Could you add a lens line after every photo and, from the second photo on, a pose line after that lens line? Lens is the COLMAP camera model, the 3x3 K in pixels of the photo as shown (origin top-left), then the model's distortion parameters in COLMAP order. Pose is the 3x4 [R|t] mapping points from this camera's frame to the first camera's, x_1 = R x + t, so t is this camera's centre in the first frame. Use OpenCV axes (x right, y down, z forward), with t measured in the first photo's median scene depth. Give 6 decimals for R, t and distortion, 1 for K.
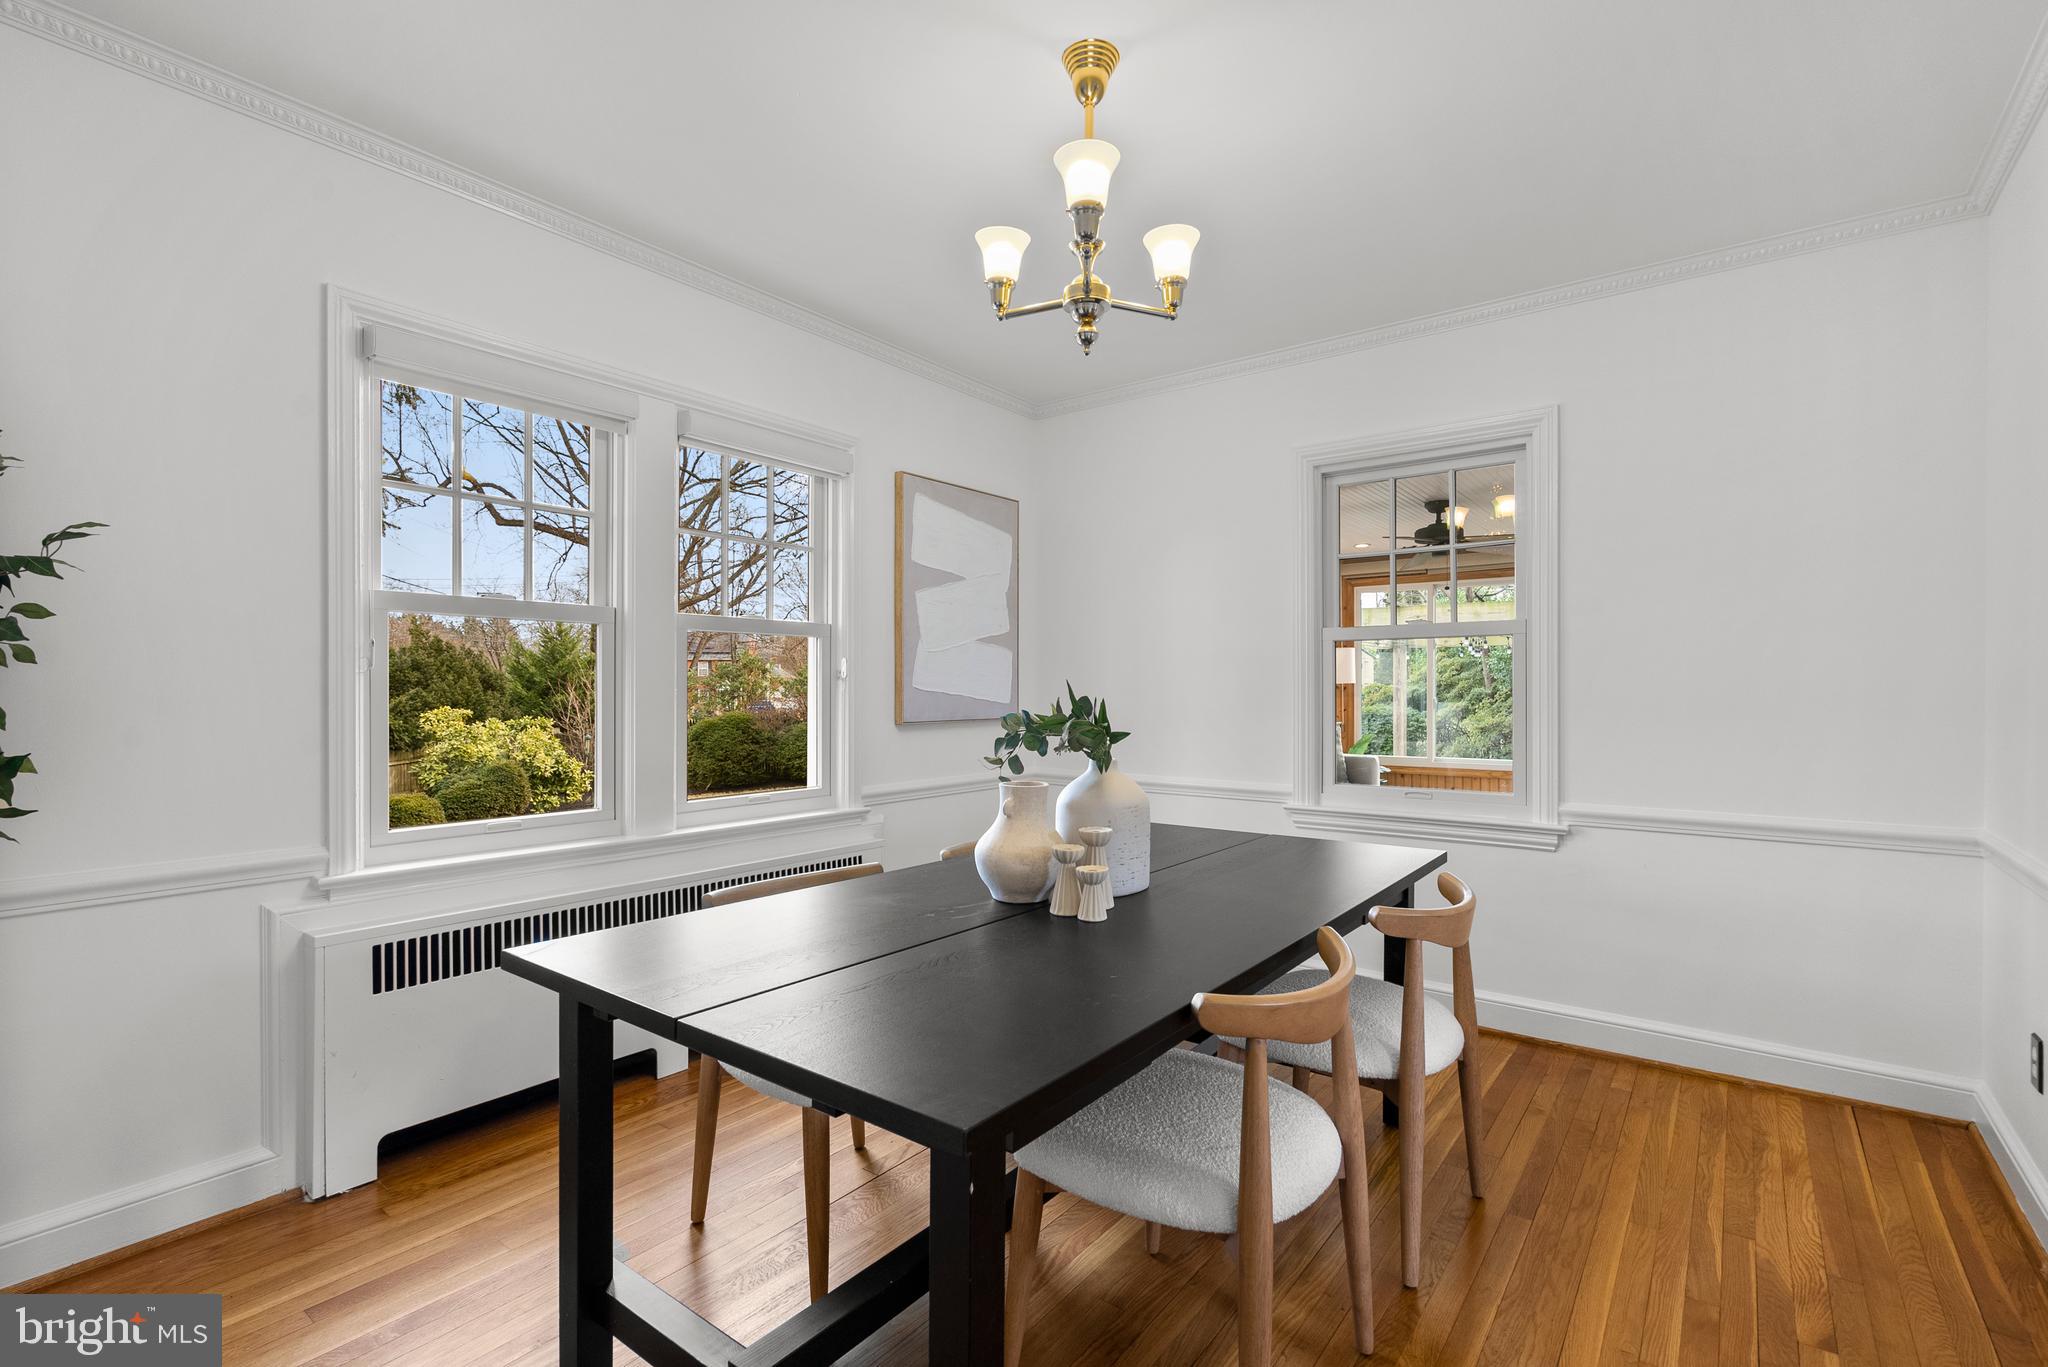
lens RADIAL K [[933.1, 0, 1028.0], [0, 933.1, 689.9], [0, 0, 1]] dist [-0.000635, 0.000813]
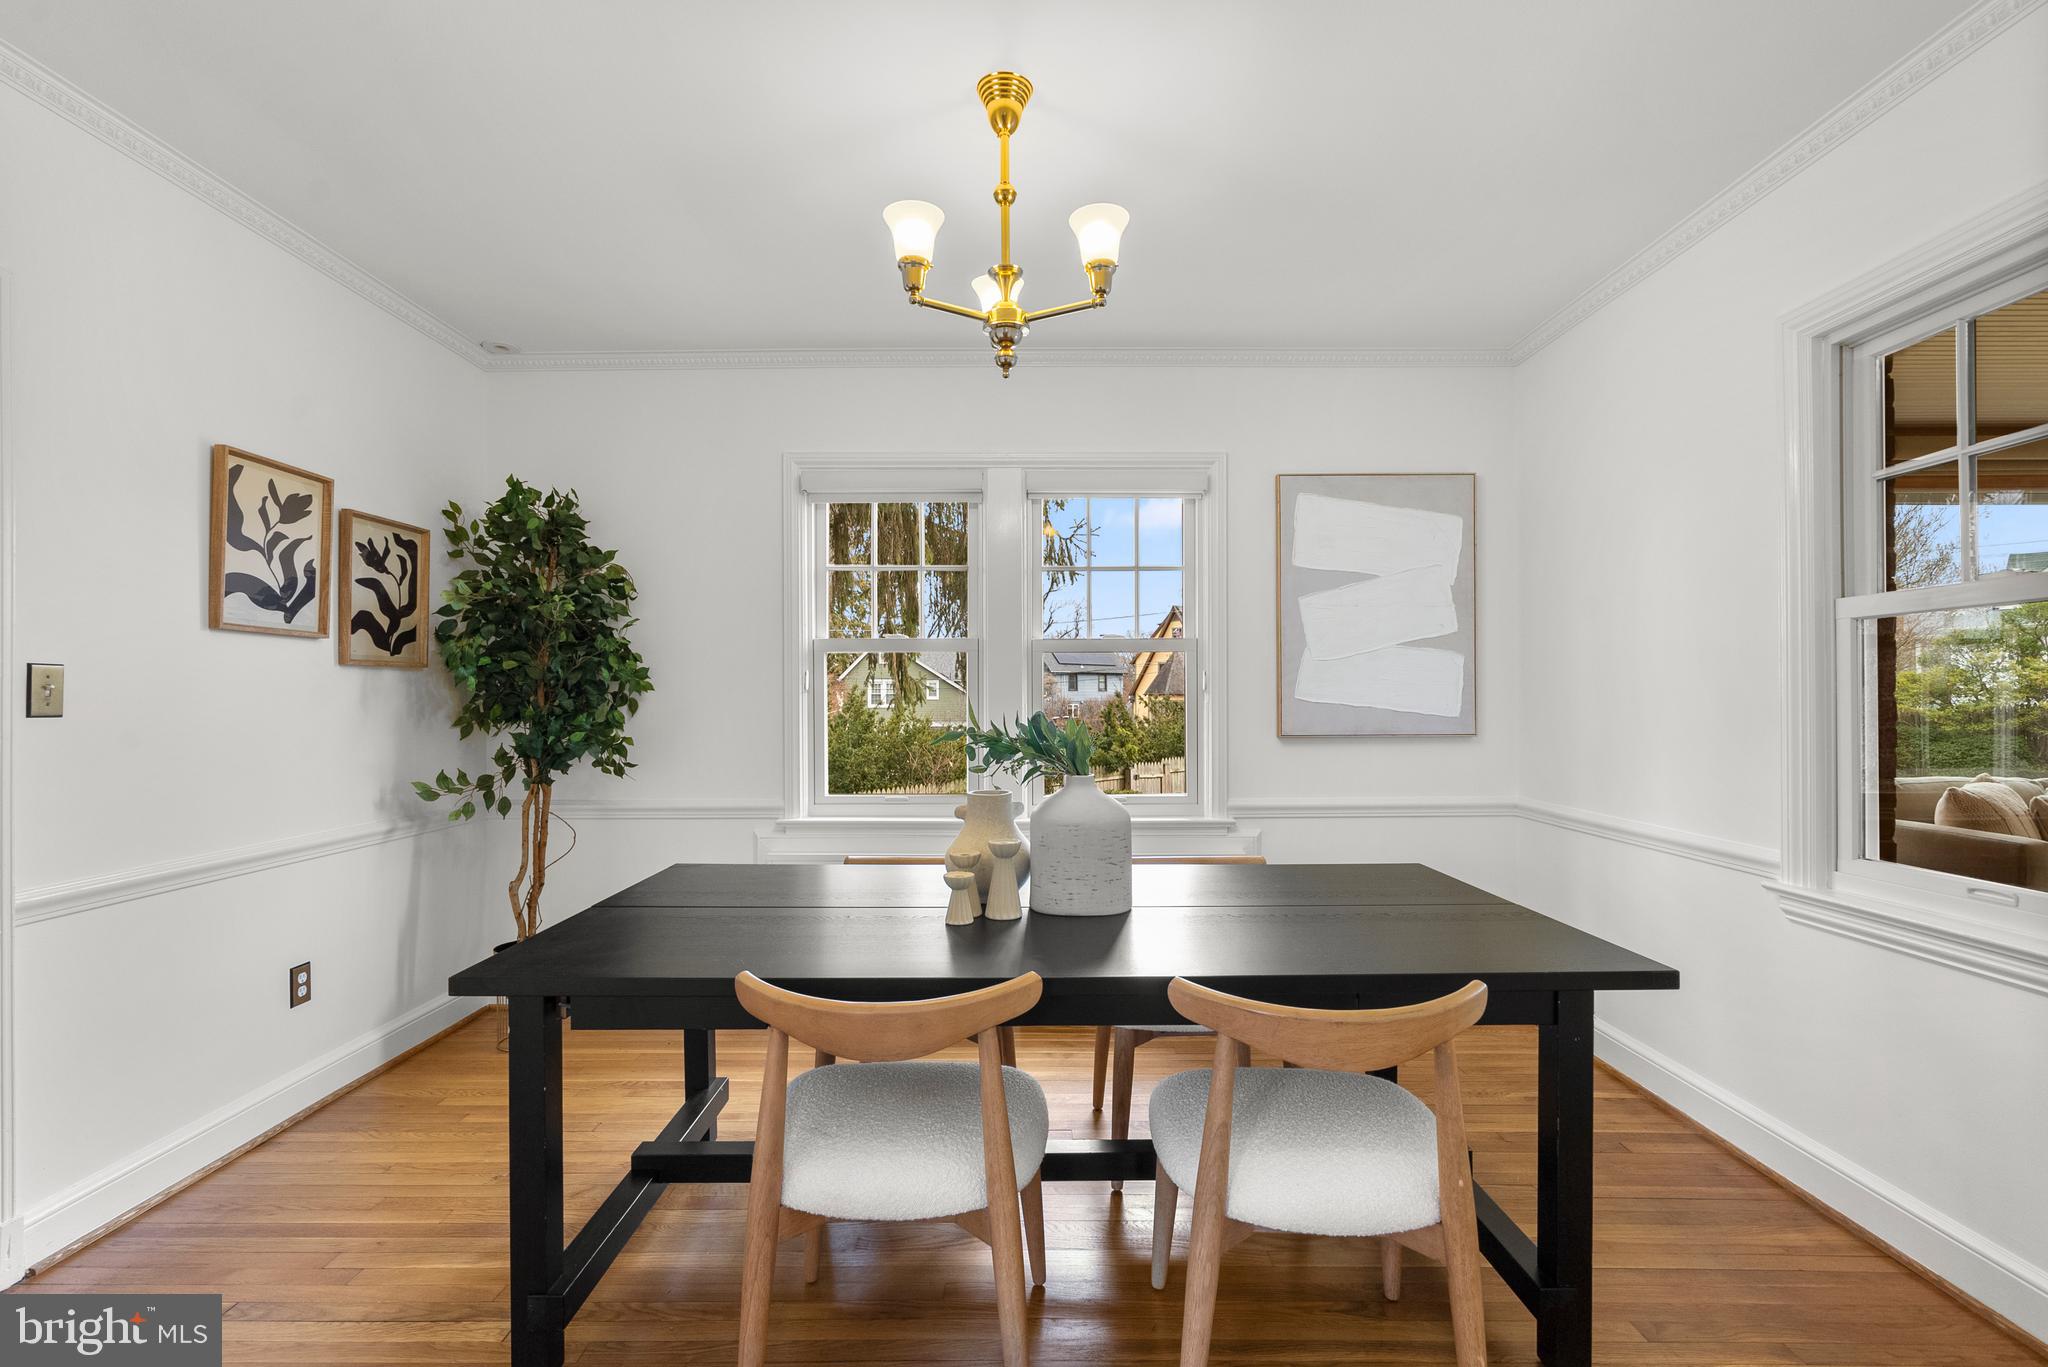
lens RADIAL K [[933.1, 0, 1014.7], [0, 933.1, 689.2], [0, 0, 1]] dist [-0.000635, 0.000813]
pose [[0.603159, -0.011193, -0.797543, 0.462236], [0.003122, 0.999927, -0.011673, -0.002545], [0.797615, 0.004551, 0.603150, 0.204240]]
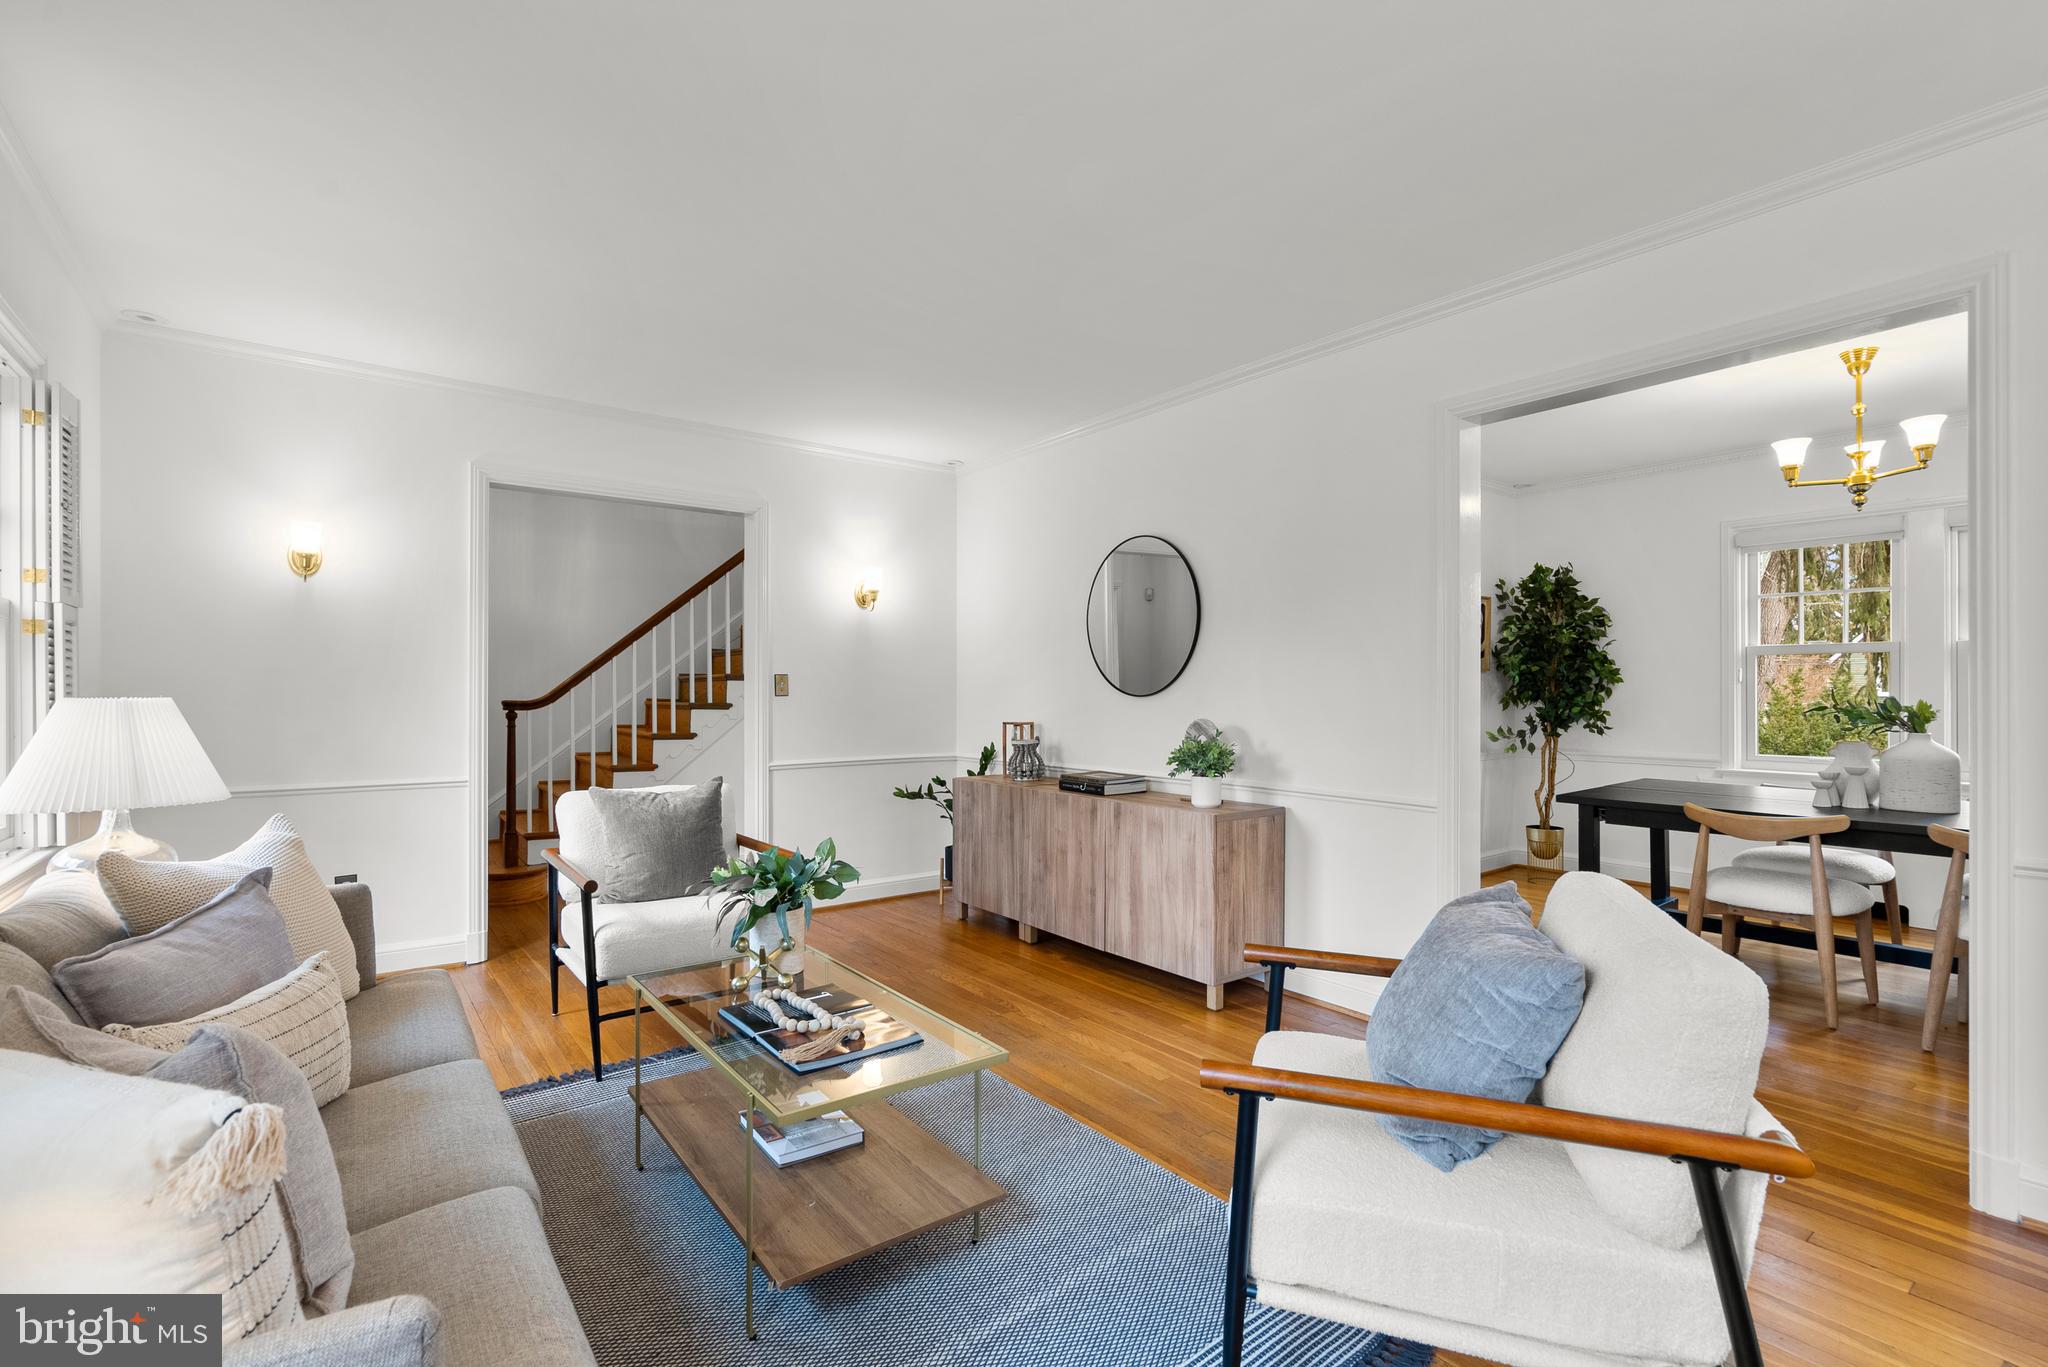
lens RADIAL K [[933.1, 0, 1031.5], [0, 933.1, 699.2], [0, 0, 1]] dist [-0.000635, 0.000813]
pose [[-0.247921, 0.012824, -0.968695, 1.188631], [0.003942, 0.999917, 0.012229, -0.008353], [0.968772, -0.000787, -0.247951, -0.070313]]
